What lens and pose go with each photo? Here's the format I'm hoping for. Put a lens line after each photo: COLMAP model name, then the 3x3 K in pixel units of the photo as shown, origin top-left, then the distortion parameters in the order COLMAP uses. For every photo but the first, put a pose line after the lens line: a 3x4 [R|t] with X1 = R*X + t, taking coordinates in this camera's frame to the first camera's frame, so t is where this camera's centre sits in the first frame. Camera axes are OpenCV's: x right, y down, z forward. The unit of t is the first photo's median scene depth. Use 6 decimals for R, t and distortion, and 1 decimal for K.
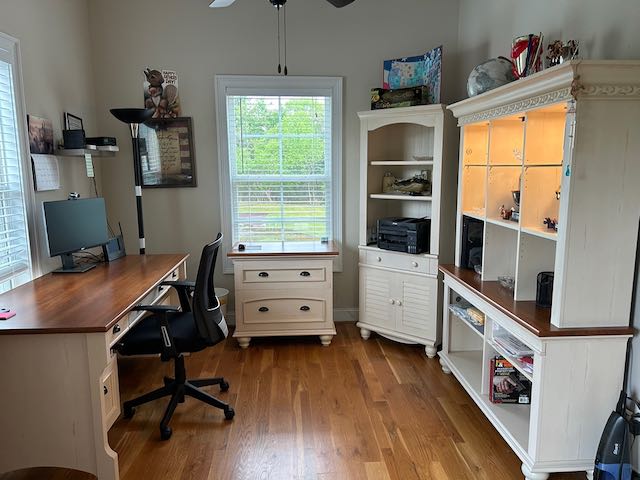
lens RADIAL K [[475.6, 0, 318.4], [0, 475.6, 242.8], [0, 0, 1]] dist [0.051625, -0.059695]
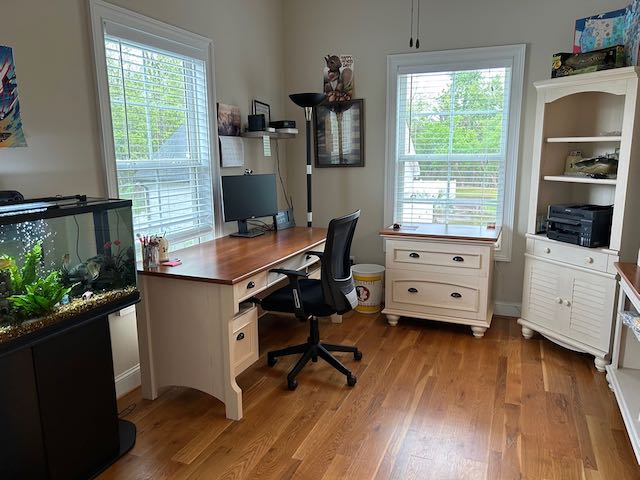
lens RADIAL K [[475.6, 0, 314.4], [0, 475.6, 242.5], [0, 0, 1]] dist [0.051625, -0.059695]
pose [[0.896433, 0.082126, -0.435503, 0.135438], [-0.067262, 0.996508, 0.049468, 0.005416], [0.438045, -0.015052, 0.898827, 0.018462]]
